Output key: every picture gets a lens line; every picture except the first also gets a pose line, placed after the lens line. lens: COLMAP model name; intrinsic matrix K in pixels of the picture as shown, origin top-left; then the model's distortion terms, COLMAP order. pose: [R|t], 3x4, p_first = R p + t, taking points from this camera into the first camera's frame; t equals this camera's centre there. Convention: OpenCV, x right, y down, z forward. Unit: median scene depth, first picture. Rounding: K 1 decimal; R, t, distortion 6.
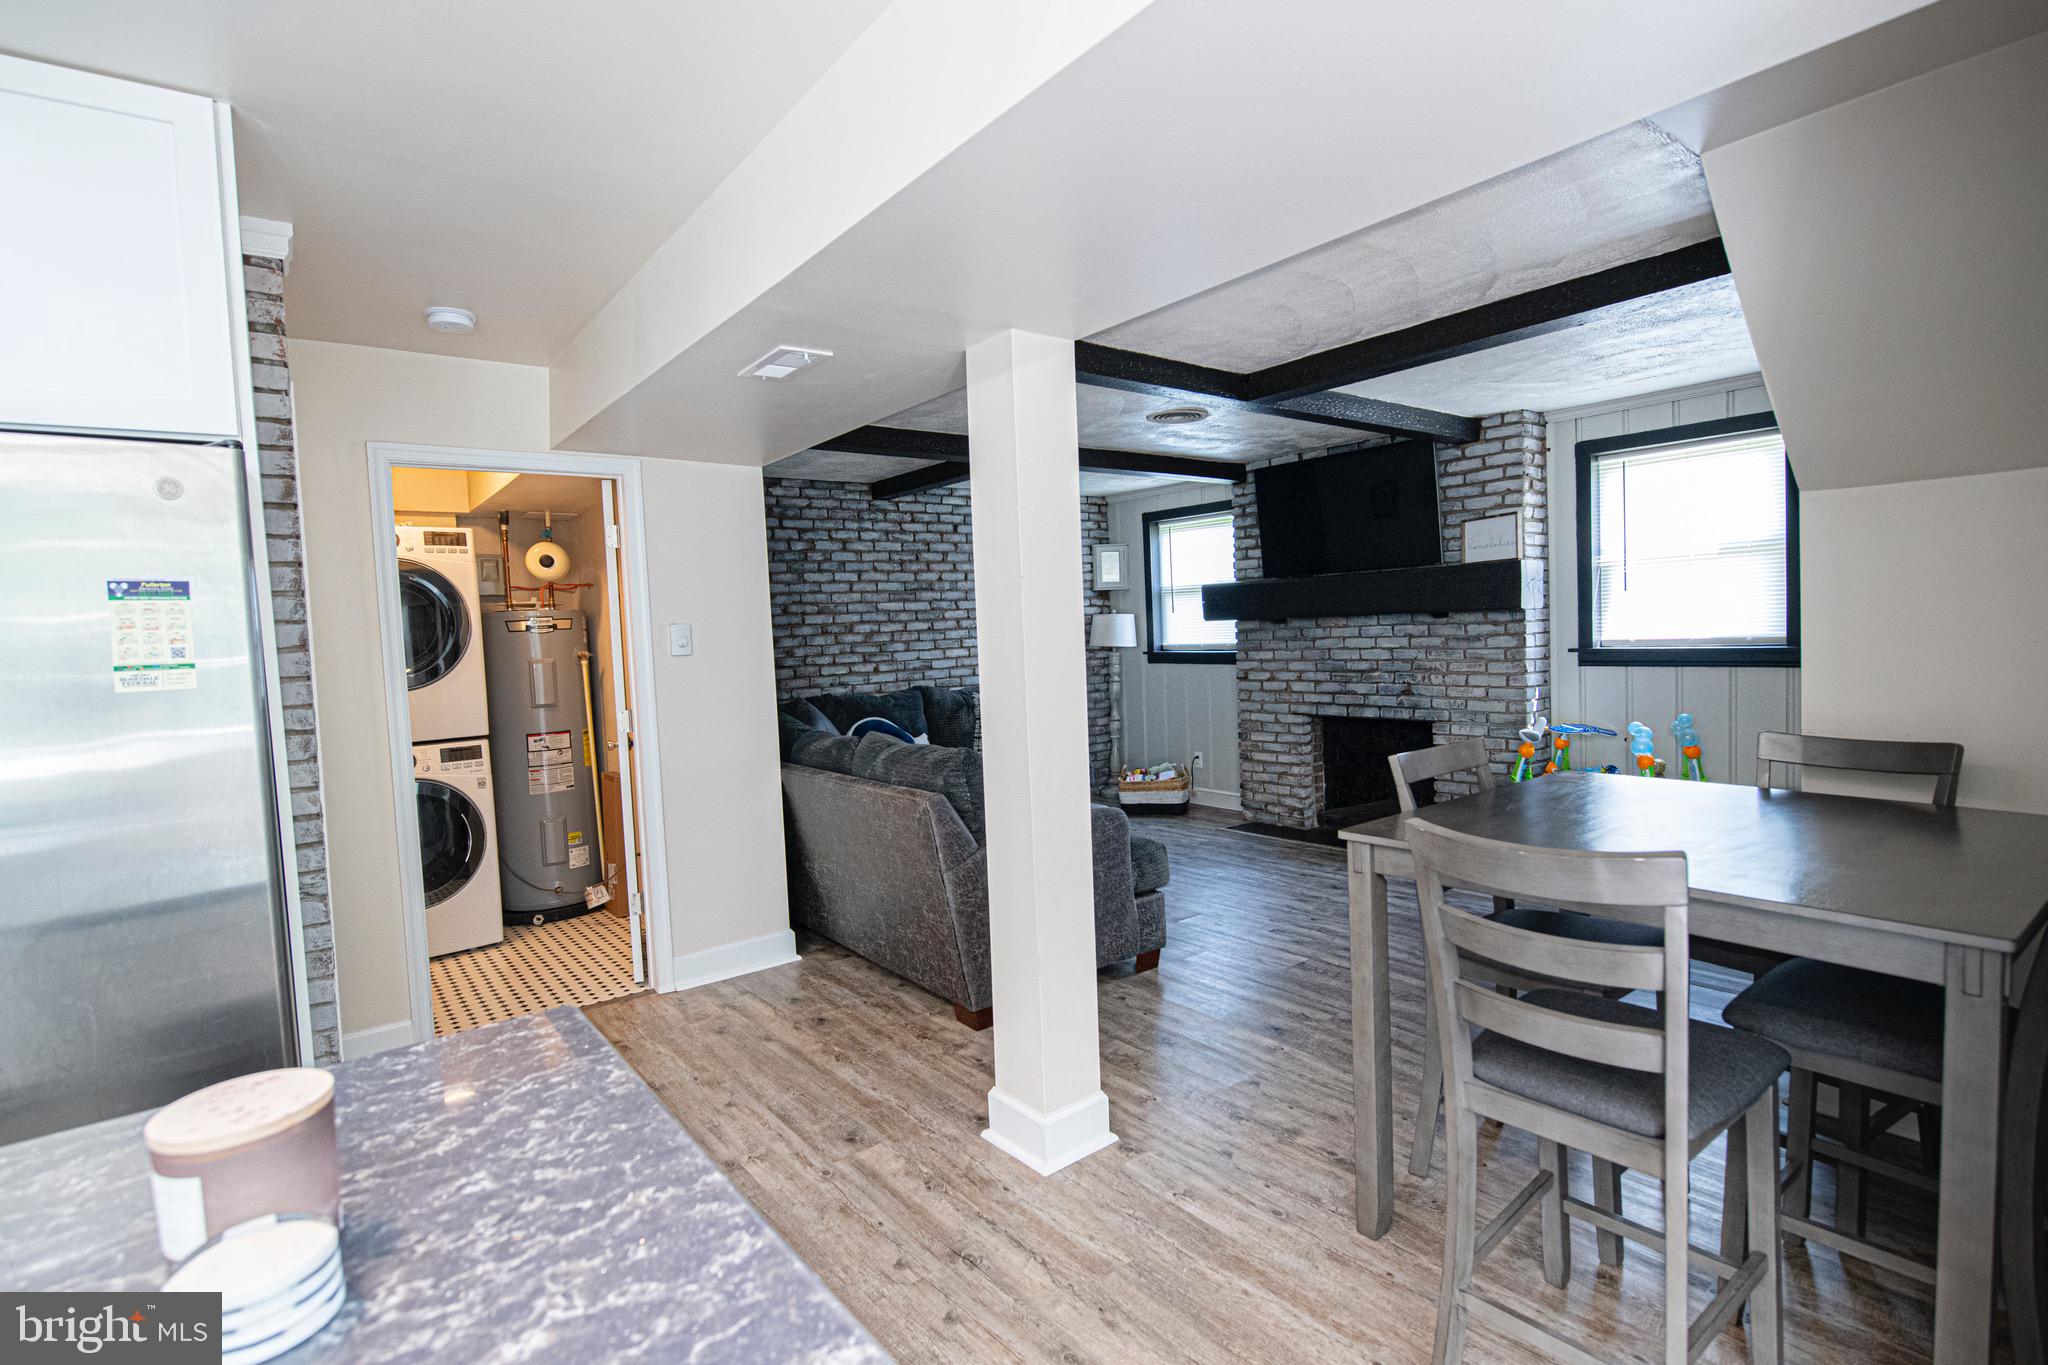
lens RADIAL K [[978.0, 0, 1028.8], [0, 978.0, 676.7], [0, 0, 1]] dist [-0.010571, -0.000473]
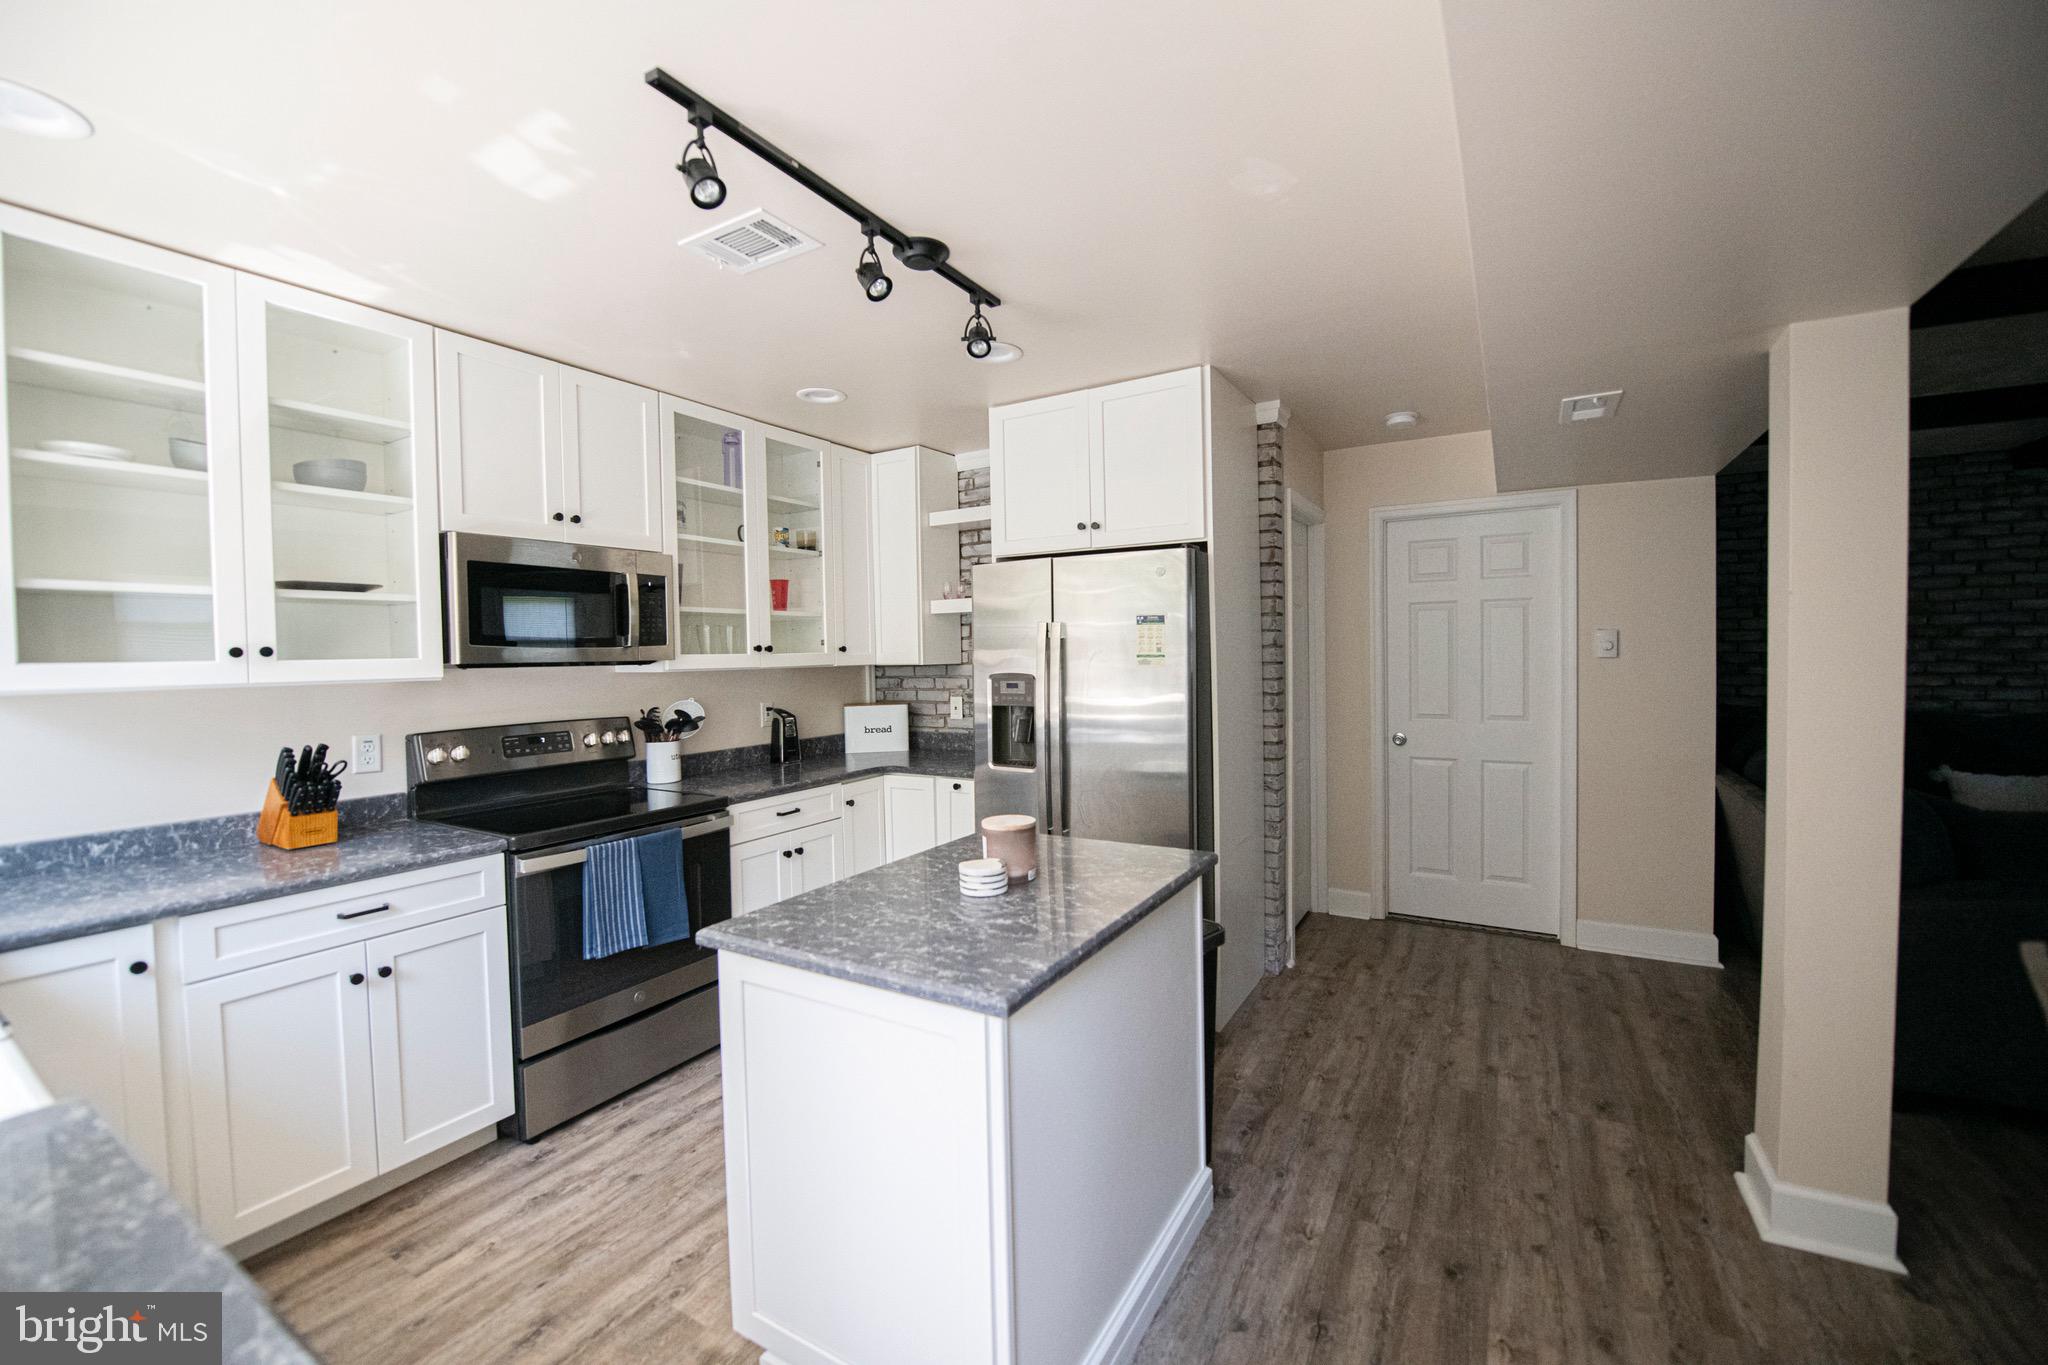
lens RADIAL K [[824.4, 0, 1030.7], [0, 824.4, 676.9], [0, 0, 1]] dist [-0.015985, -0.001242]
pose [[0.366138, 0.066591, -0.928175, 0.166643], [-0.045506, 0.997524, 0.053615, -0.012106], [0.929447, 0.022607, 0.368262, 0.022316]]
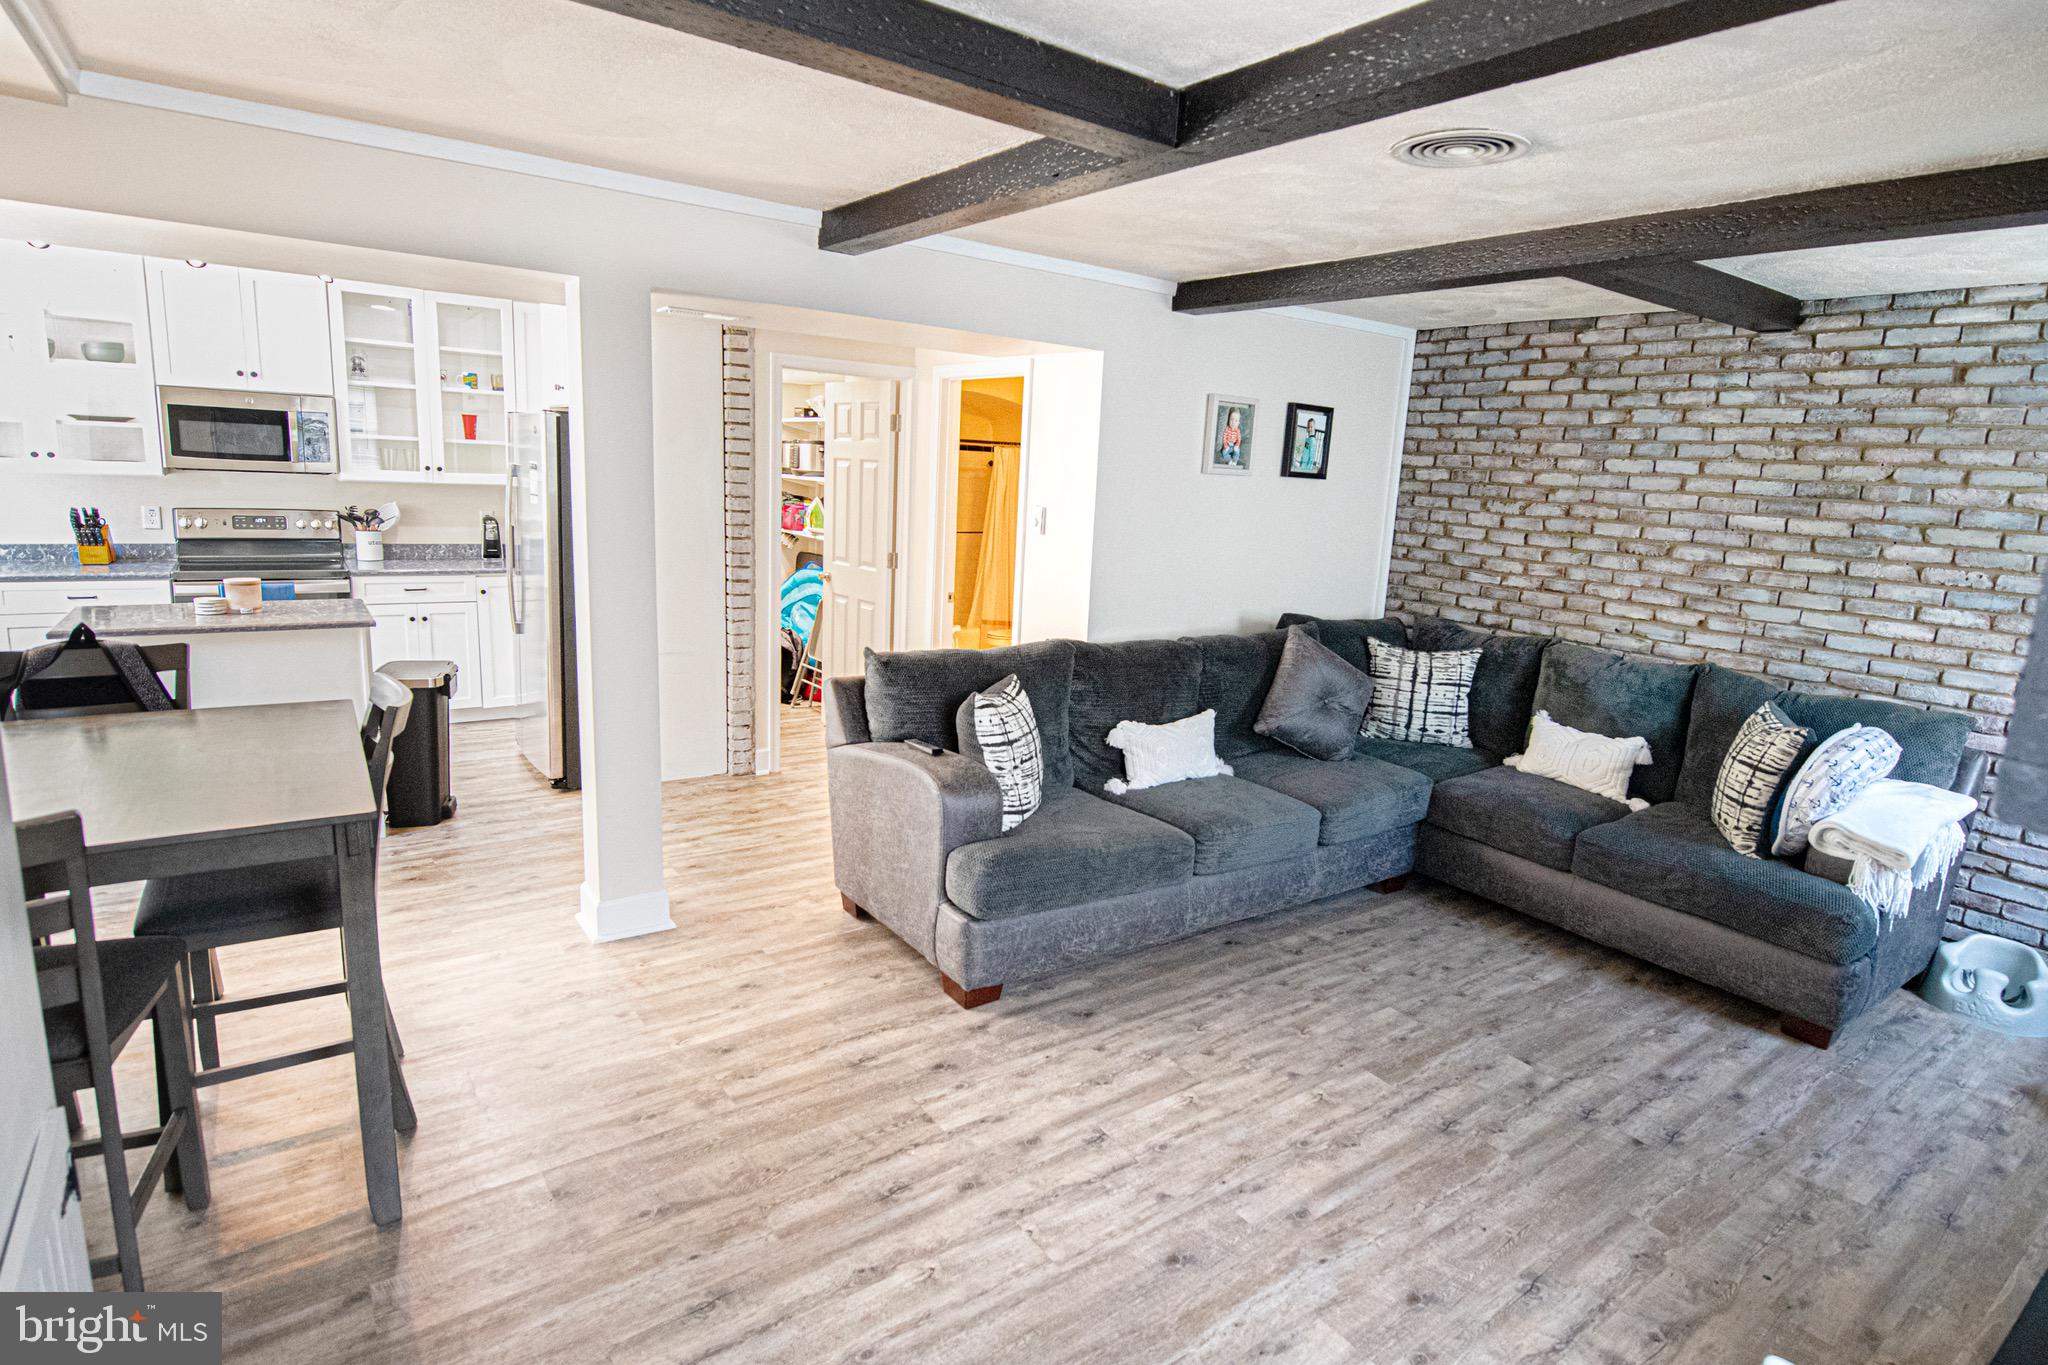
lens RADIAL K [[1073.5, 0, 1033.6], [0, 1073.5, 677.9], [0, 0, 1]] dist [-0.009638, -0.002496]
pose [[-0.049290, 0.234810, -0.970791, 0.528903], [-0.101268, 0.965788, 0.238742, -0.094211], [0.993637, 0.110077, -0.023825, 0.627839]]
